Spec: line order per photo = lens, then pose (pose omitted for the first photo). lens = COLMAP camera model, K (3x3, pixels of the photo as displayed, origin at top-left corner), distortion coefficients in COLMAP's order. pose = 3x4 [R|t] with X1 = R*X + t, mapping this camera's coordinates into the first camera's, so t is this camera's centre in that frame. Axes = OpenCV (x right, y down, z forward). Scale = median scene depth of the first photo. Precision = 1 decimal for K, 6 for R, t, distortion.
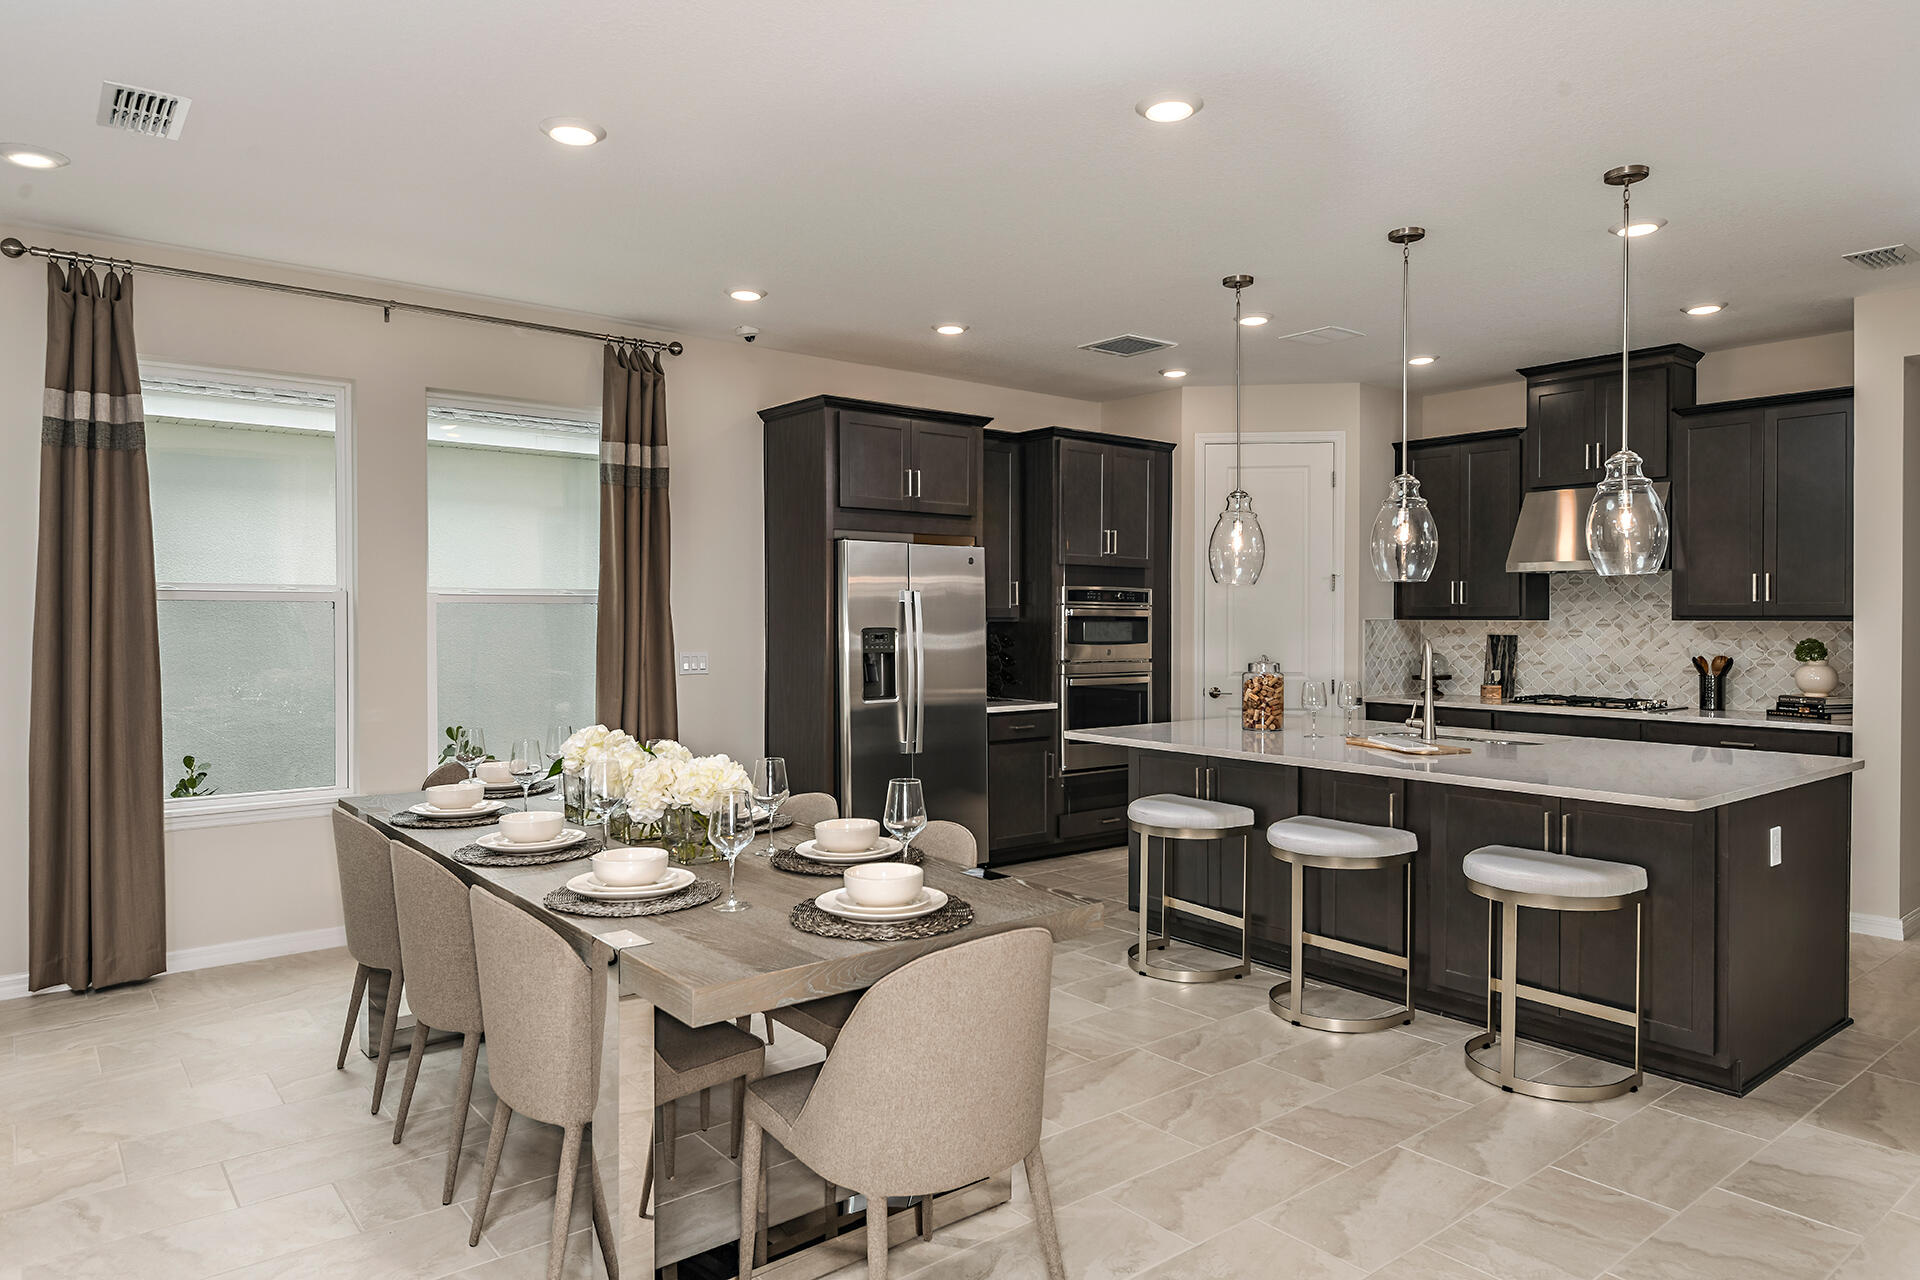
lens RADIAL K [[1167.3, 0, 960.0], [0, 1167.3, 640.0], [0, 0, 1]] dist [0.007791, 0.001786]
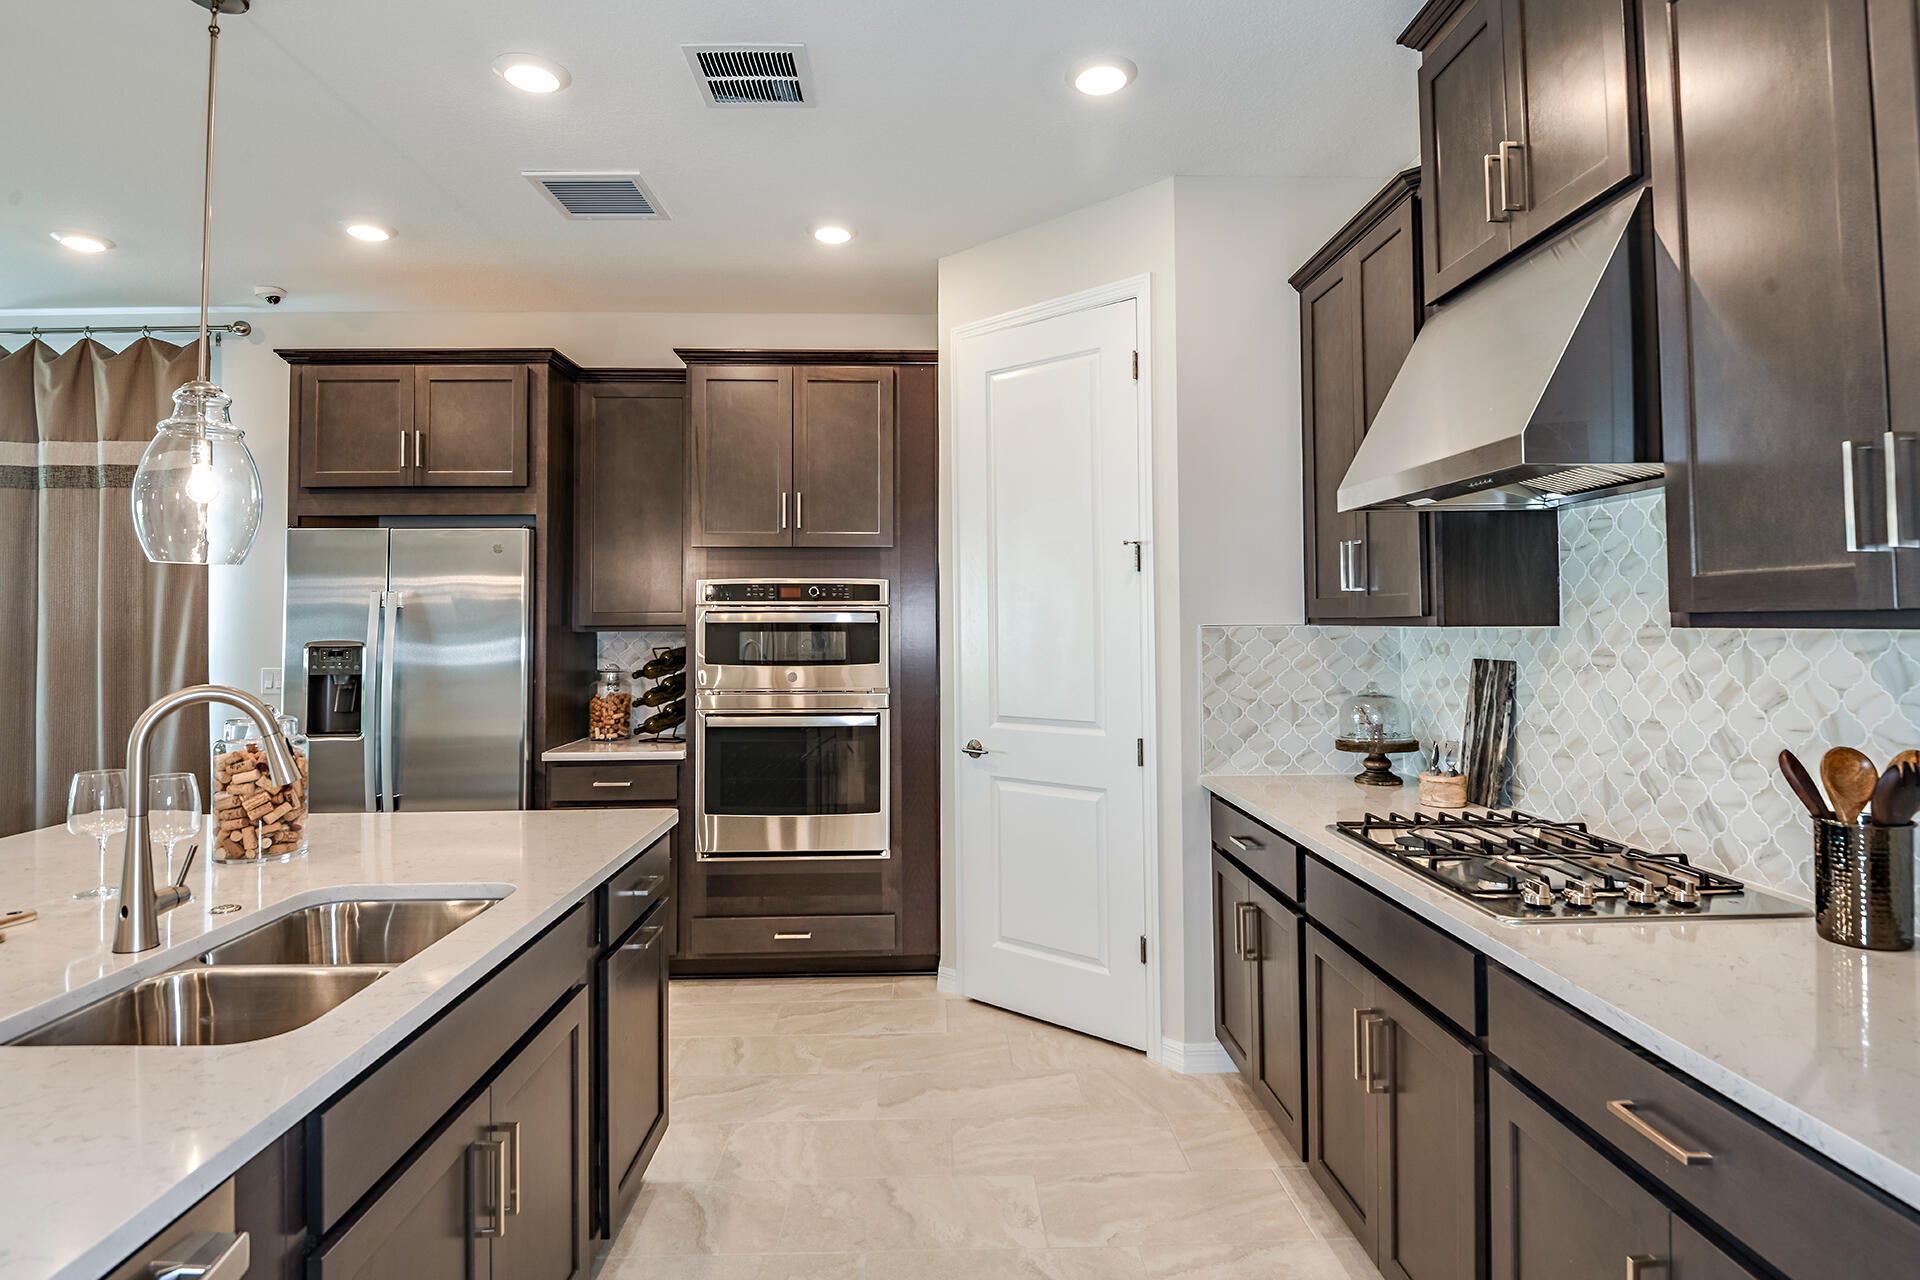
lens RADIAL K [[1029.6, 0, 952.5], [0, 1029.6, 594.7], [0, 0, 1]] dist [0.013631, -0.000246]
pose [[0.798384, -0.023544, -0.601689, 0.590701], [-0.003673, 0.999026, -0.043966, -0.011771], [0.602138, 0.037312, 0.797520, 0.632228]]
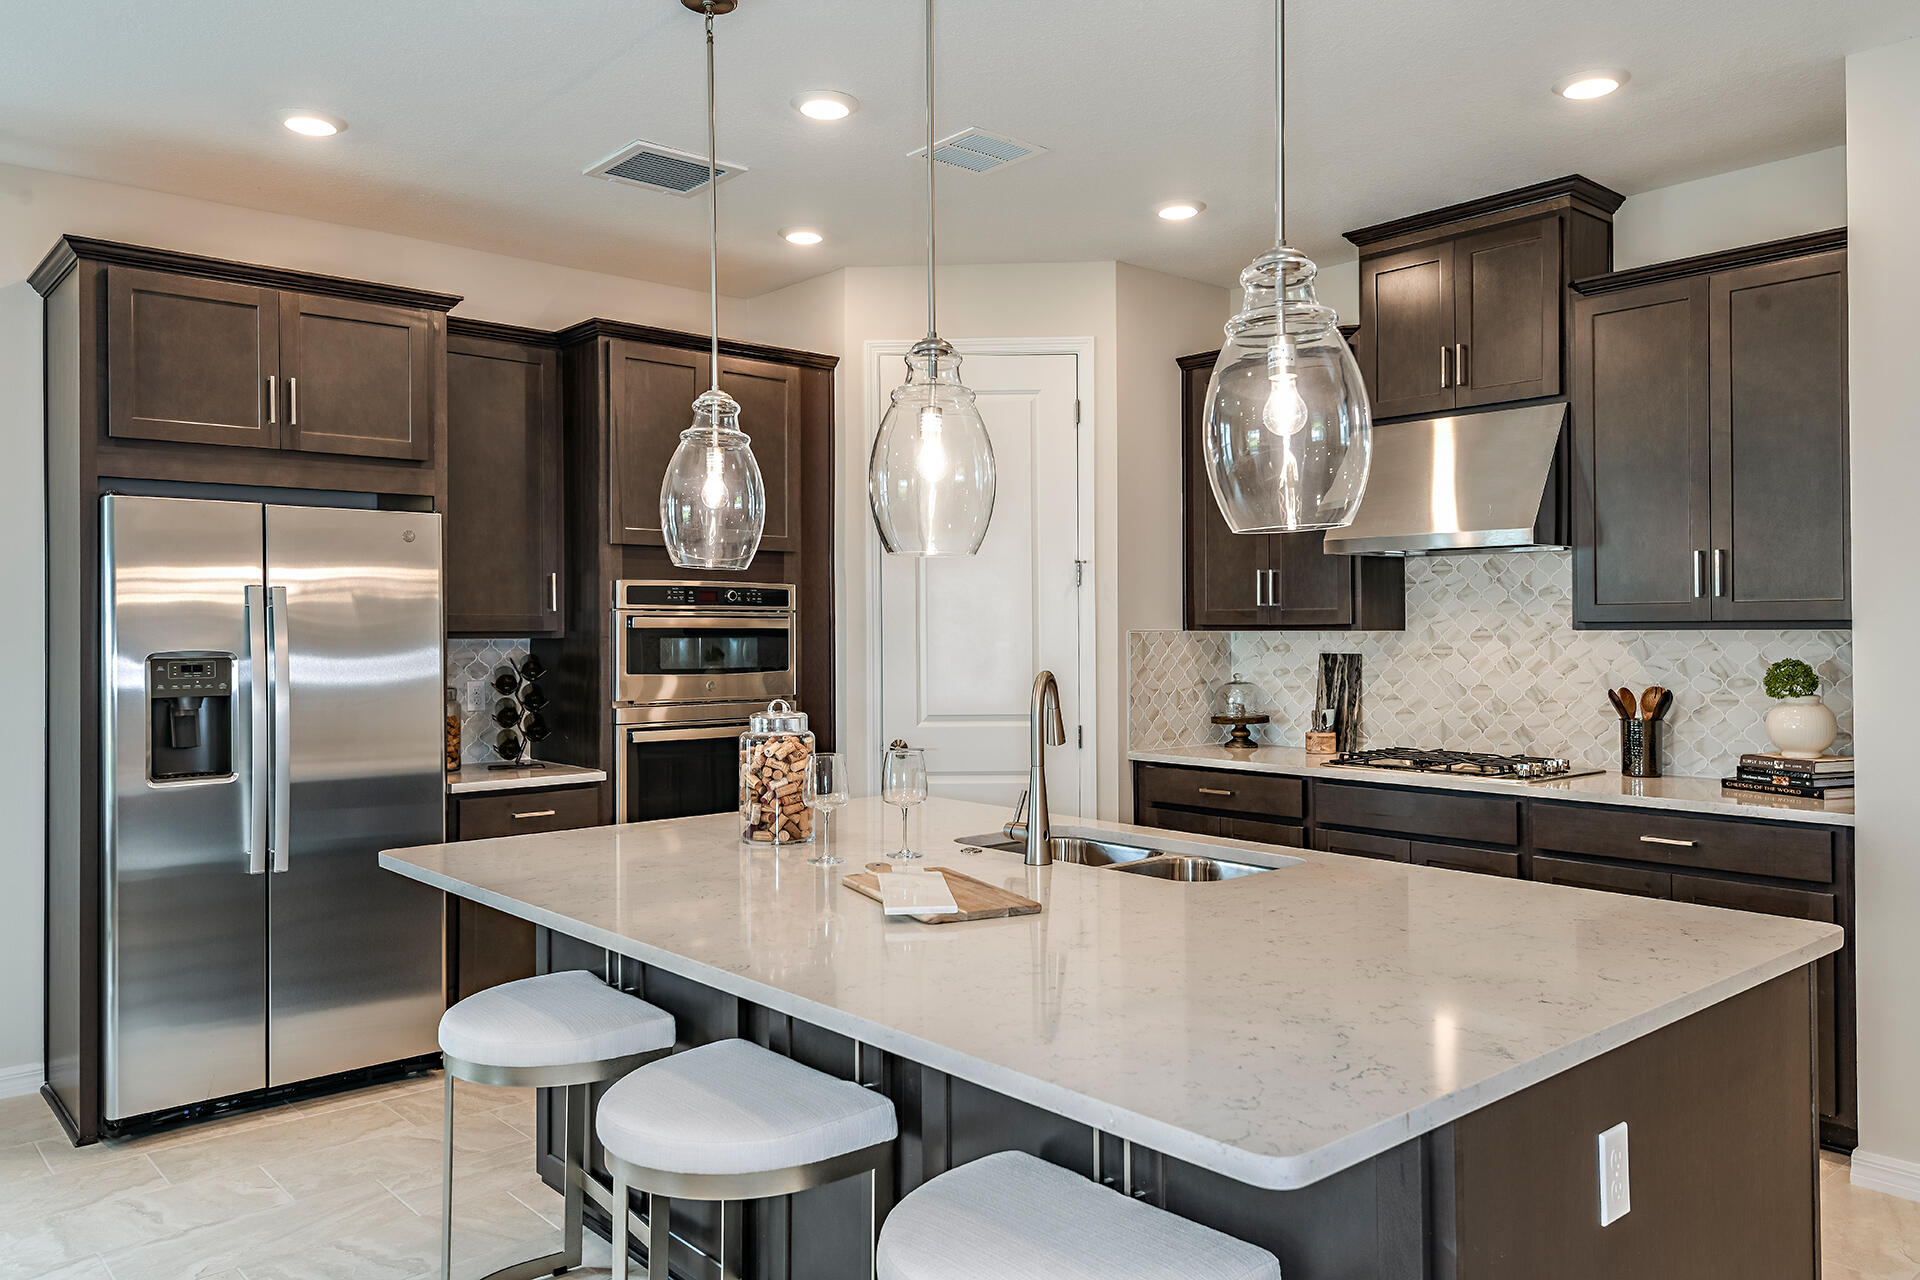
lens RADIAL K [[1366.2, 0, 958.3], [0, 1366.2, 631.2], [0, 0, 1]] dist [0.032077, -0.002924]
pose [[0.998999, -0.006845, 0.044204, 0.244190], [0.007610, 0.999824, -0.017145, -0.005836], [-0.044079, 0.017464, 0.998875, 0.285150]]
